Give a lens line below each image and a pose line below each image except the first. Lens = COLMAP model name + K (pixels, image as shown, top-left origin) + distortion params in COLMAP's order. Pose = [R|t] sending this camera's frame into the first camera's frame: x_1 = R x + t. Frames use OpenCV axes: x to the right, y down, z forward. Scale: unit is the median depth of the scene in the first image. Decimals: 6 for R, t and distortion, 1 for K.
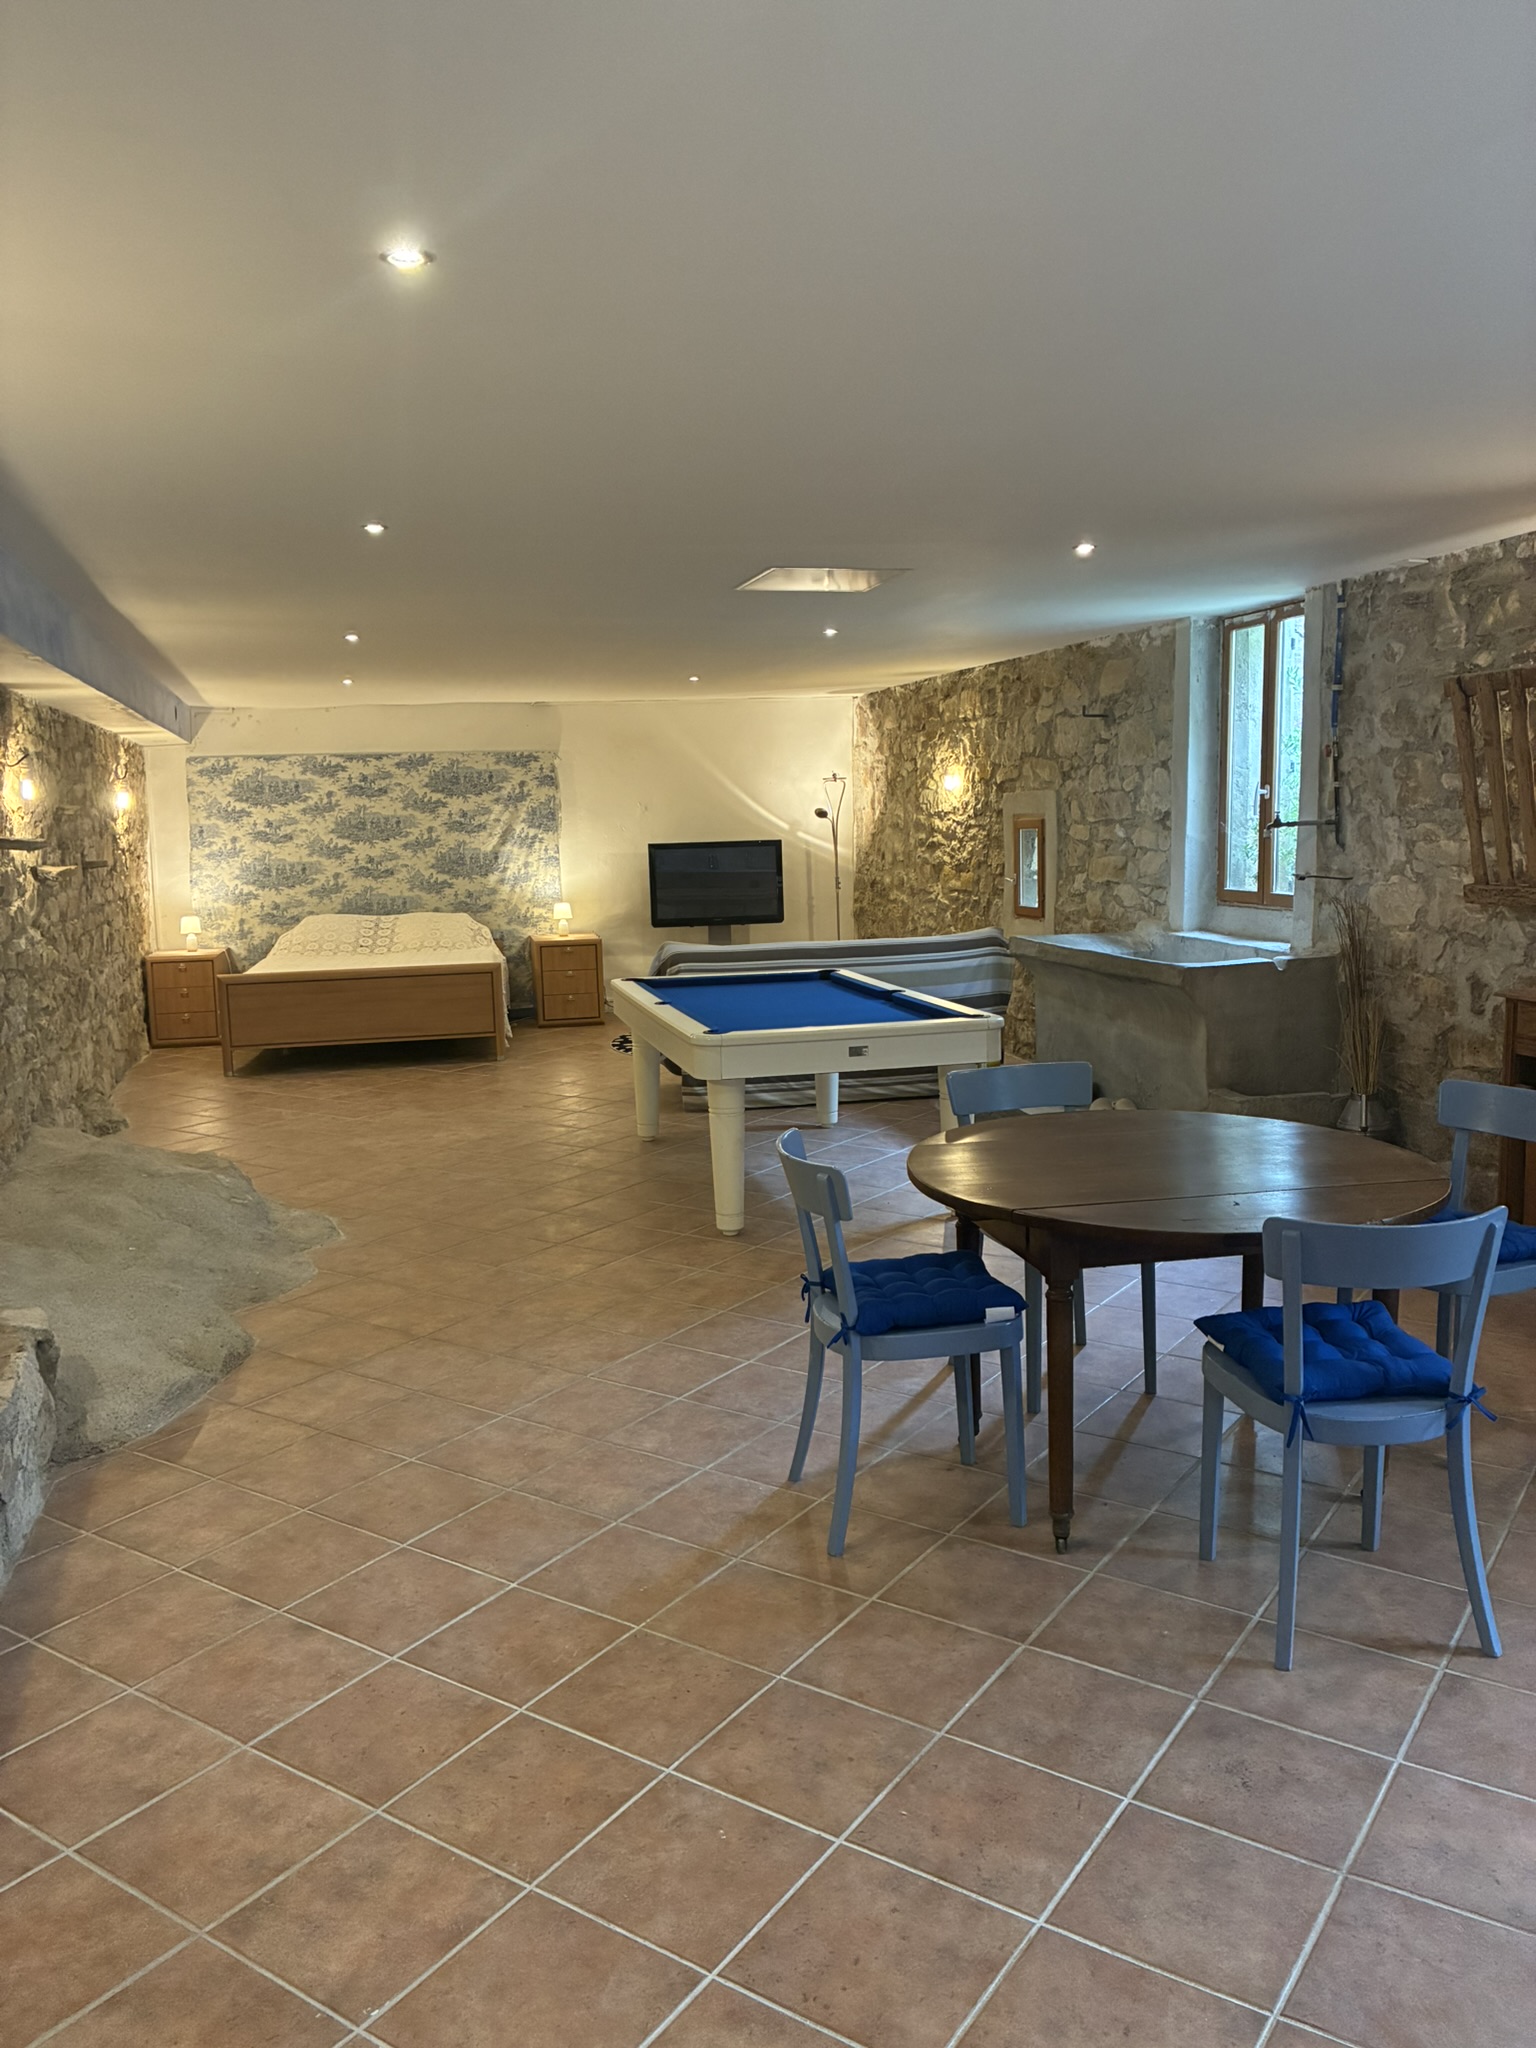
lens RADIAL K [[1556.0, 0, 768.0], [0, 1556.0, 1024.0], [0, 0, 1]] dist [0.033829, -0.040262]
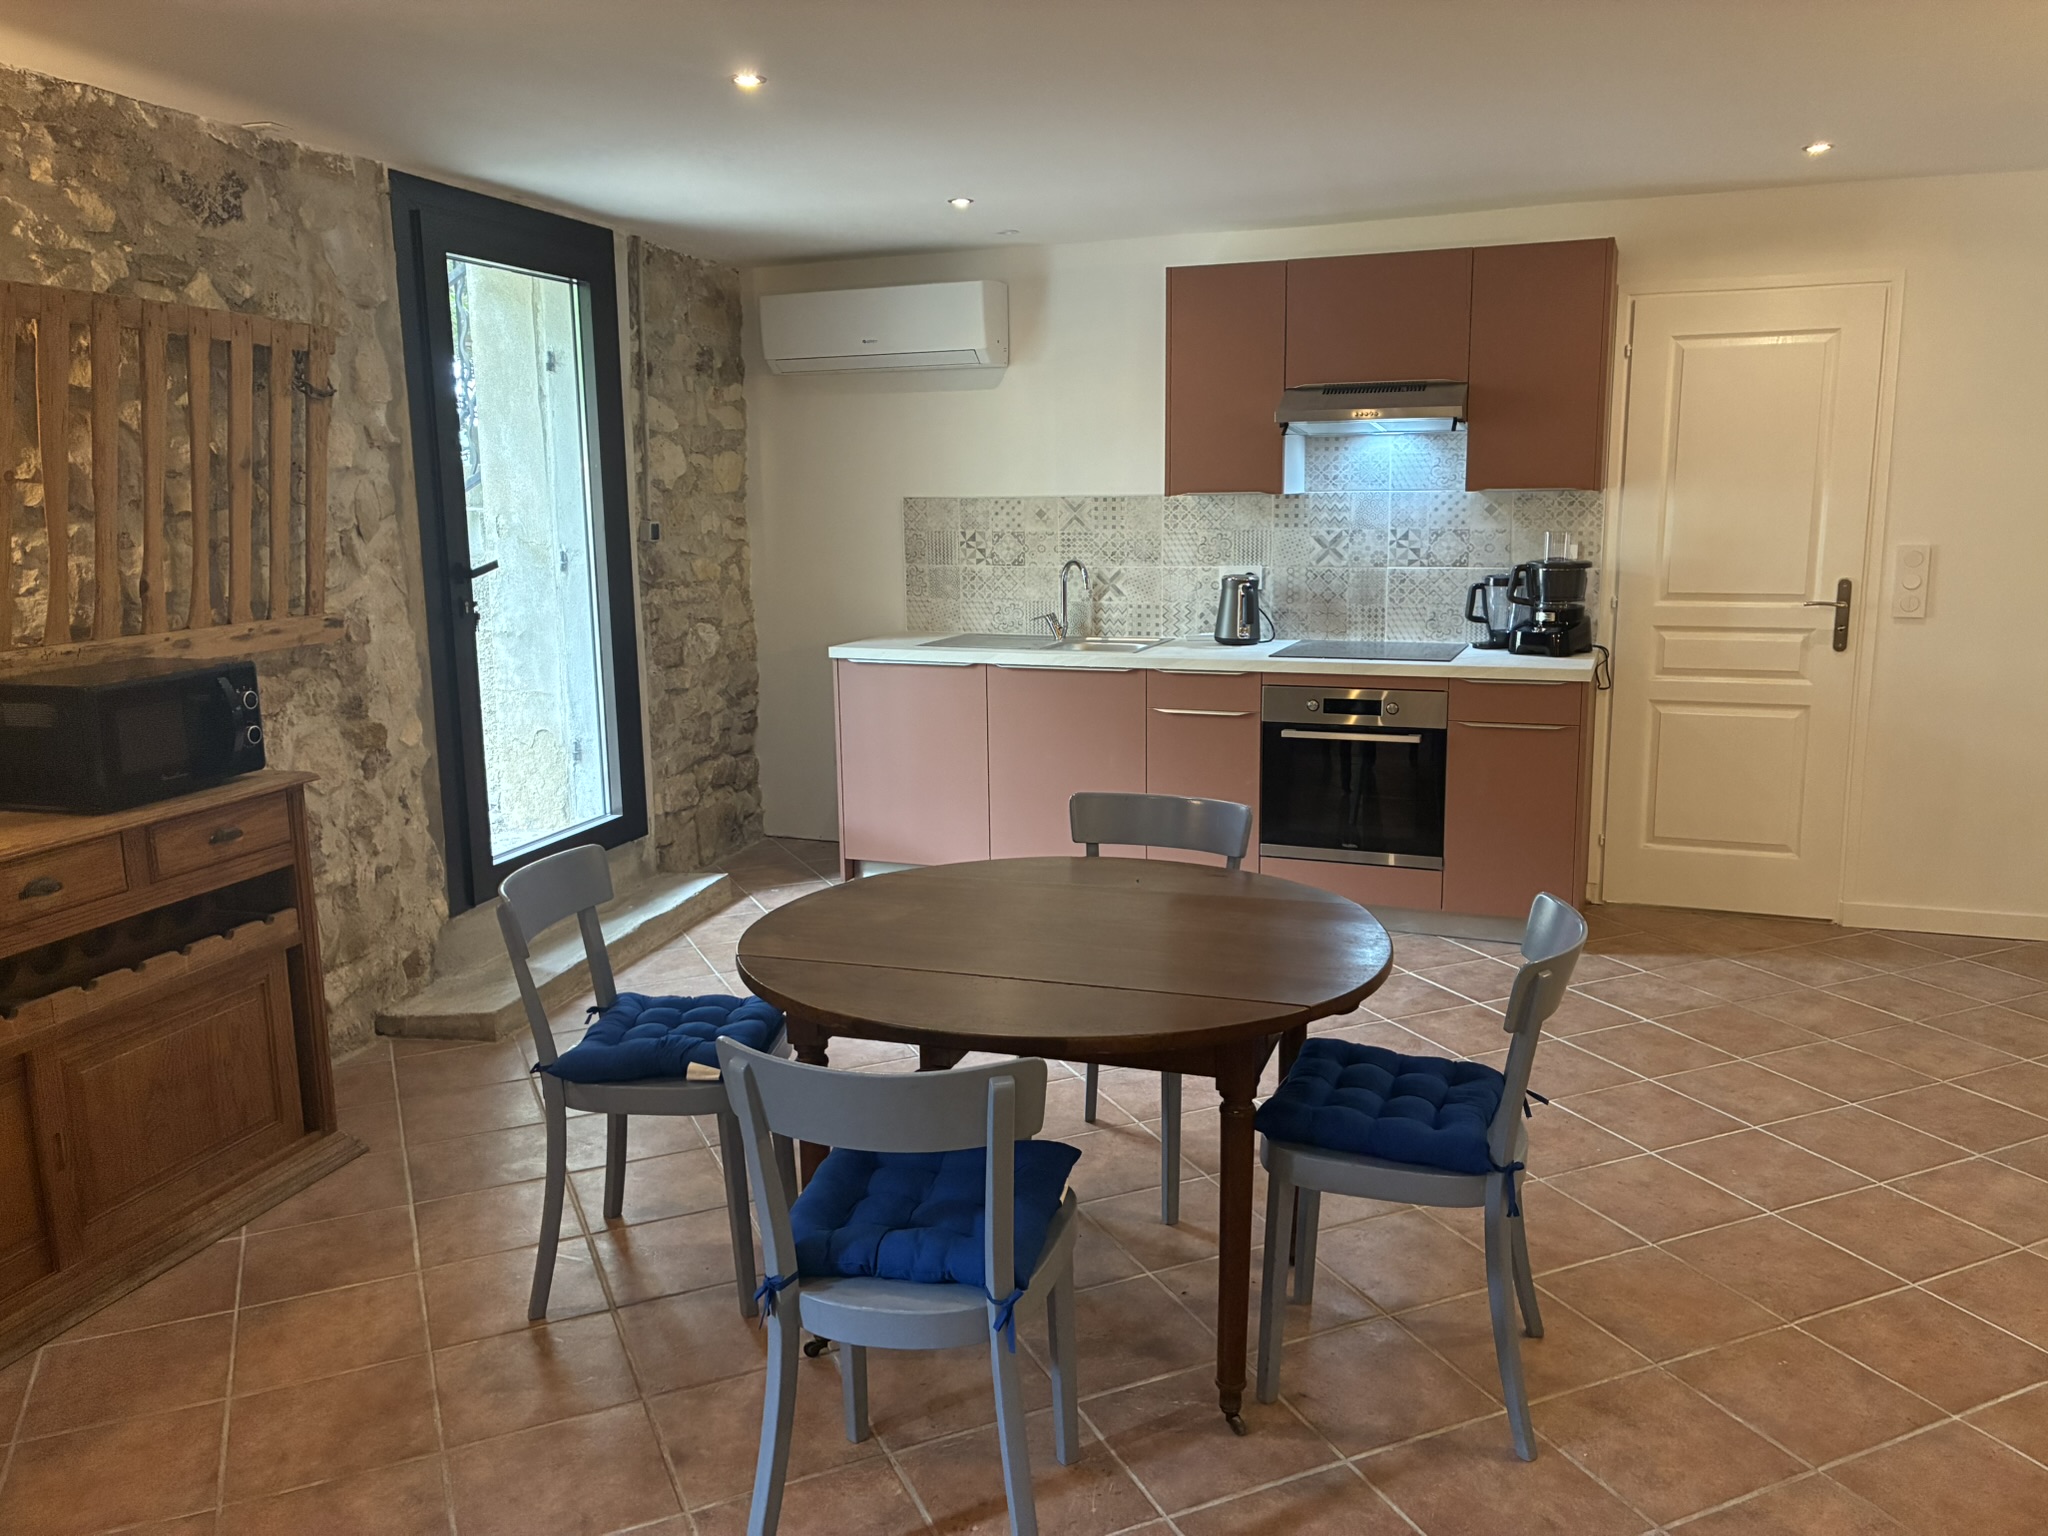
lens RADIAL K [[1557.9, 0, 1024.0], [0, 1557.9, 768.0], [0, 0, 1]] dist [0.060431, -0.062625]
pose [[-0.847954, -0.059781, 0.526687, -0.044953], [0.105687, 0.954602, 0.278506, -0.066242], [-0.519426, 0.291825, -0.803141, 0.497426]]
